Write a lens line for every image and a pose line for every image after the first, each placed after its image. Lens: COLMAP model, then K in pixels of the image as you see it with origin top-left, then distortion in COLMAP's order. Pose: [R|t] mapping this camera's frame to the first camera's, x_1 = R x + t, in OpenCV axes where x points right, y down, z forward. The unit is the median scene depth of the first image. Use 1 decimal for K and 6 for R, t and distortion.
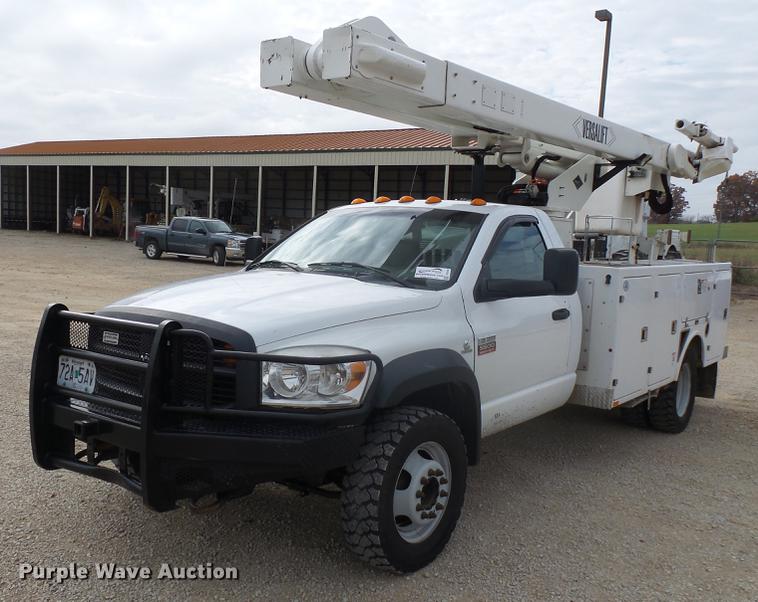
lens RADIAL K [[804.4, 0, 379.0], [0, 804.4, 301.0], [0, 0, 1]] dist [-0.000939, 0.255073]
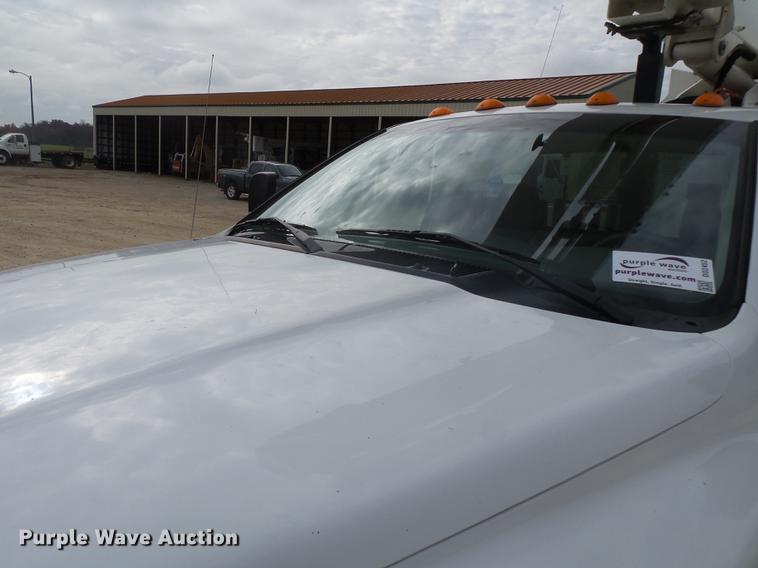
lens RADIAL K [[617.0, 0, 383.7], [0, 617.0, 291.7], [0, 0, 1]] dist [0.085322, -0.093836]
pose [[0.997056, 0.031675, -0.069826, -0.007802], [-0.025106, 0.995348, 0.093021, -0.009475], [0.072448, -0.090994, 0.993213, 0.137762]]
